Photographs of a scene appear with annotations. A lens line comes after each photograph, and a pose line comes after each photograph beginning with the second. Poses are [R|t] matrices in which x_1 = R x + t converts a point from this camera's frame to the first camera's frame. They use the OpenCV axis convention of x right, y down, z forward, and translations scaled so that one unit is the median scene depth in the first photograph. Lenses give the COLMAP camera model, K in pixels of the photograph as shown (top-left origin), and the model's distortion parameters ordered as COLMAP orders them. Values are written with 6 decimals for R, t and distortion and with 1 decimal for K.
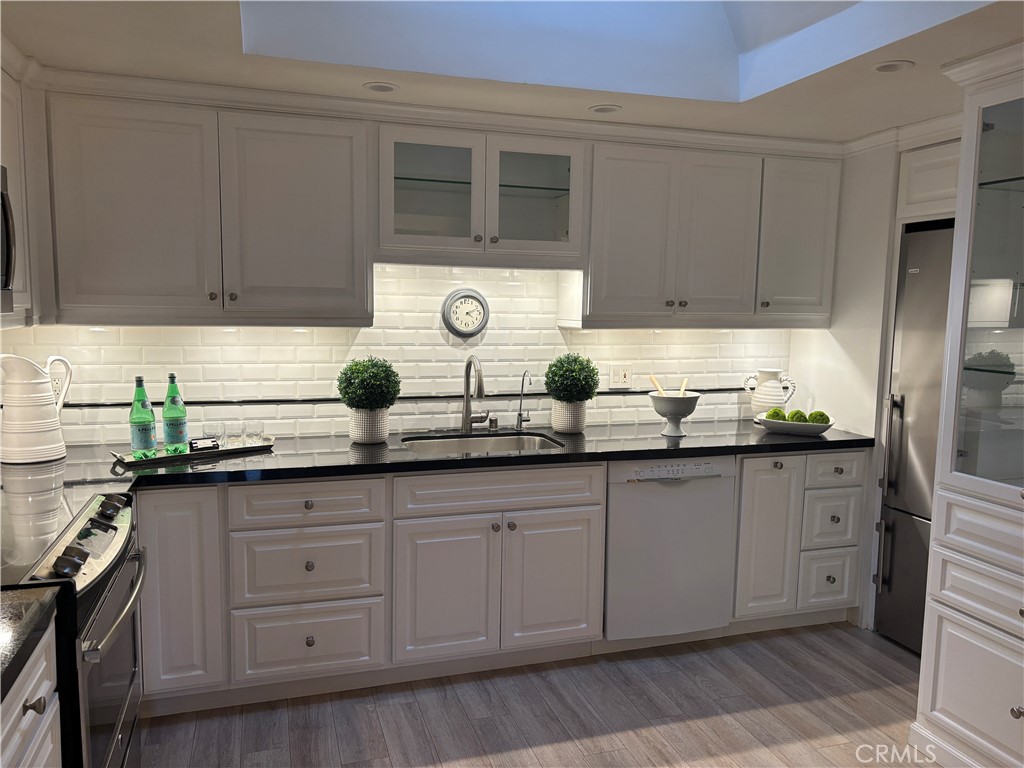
lens RADIAL K [[765.0, 0, 510.9], [0, 765.0, 387.3], [0, 0, 1]] dist [0.054379, -0.043384]
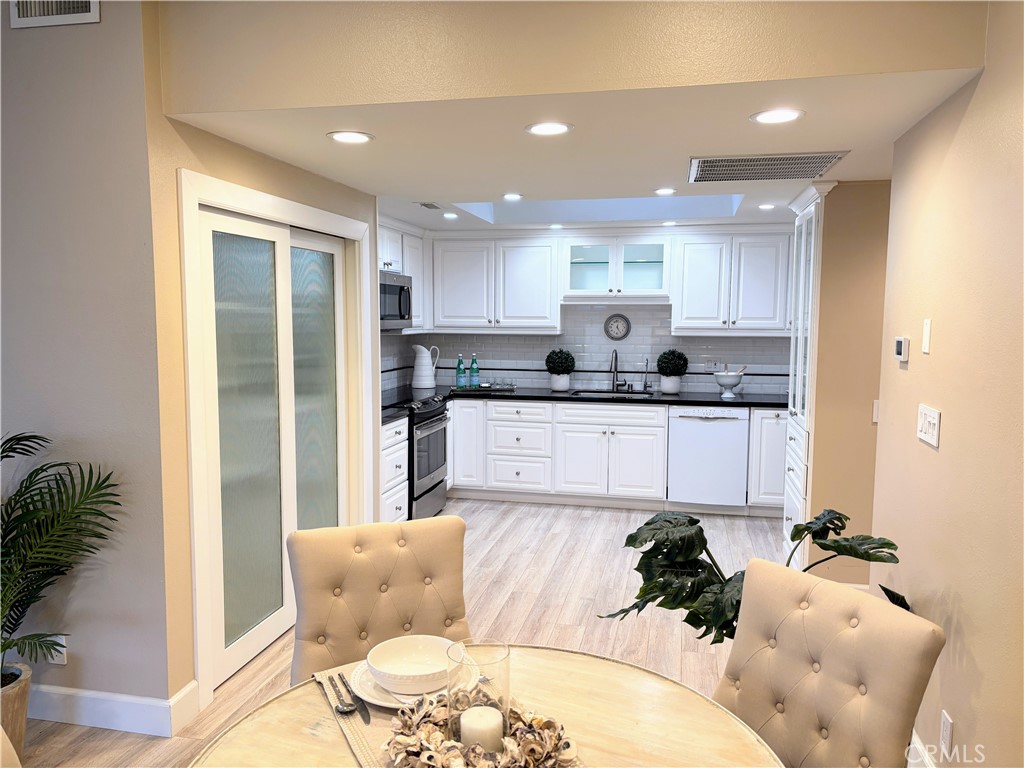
lens RADIAL K [[765.0, 0, 504.1], [0, 765.0, 390.2], [0, 0, 1]] dist [0.054379, -0.043384]
pose [[0.854529, 0.037827, -0.518025, 0.718659], [-0.048598, 0.998792, -0.007234, 0.088064], [0.517126, 0.031357, 0.855335, -0.791091]]
